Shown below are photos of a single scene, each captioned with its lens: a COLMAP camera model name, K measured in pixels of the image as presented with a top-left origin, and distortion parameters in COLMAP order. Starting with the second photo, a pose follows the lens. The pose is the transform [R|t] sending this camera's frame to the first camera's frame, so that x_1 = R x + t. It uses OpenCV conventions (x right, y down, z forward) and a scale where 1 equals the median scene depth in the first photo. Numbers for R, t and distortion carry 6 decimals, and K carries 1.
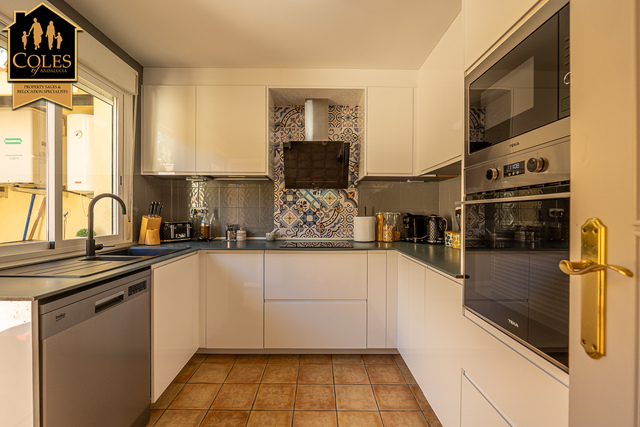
lens RADIAL K [[272.5, 0, 317.2], [0, 272.5, 215.2], [0, 0, 1]] dist [-0.009343, -0.000070]
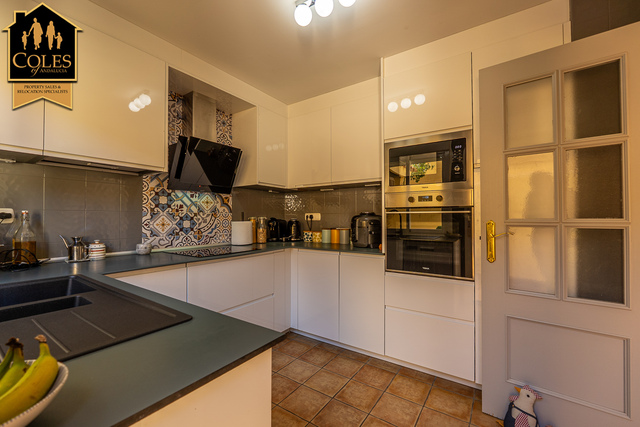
lens RADIAL K [[272.5, 0, 316.9], [0, 272.5, 213.8], [0, 0, 1]] dist [-0.009343, -0.000070]
pose [[0.566812, 0.007699, 0.823811, -0.516005], [0.007725, 0.999863, -0.014660, -0.006060], [-0.823811, 0.014673, 0.566675, 0.151460]]
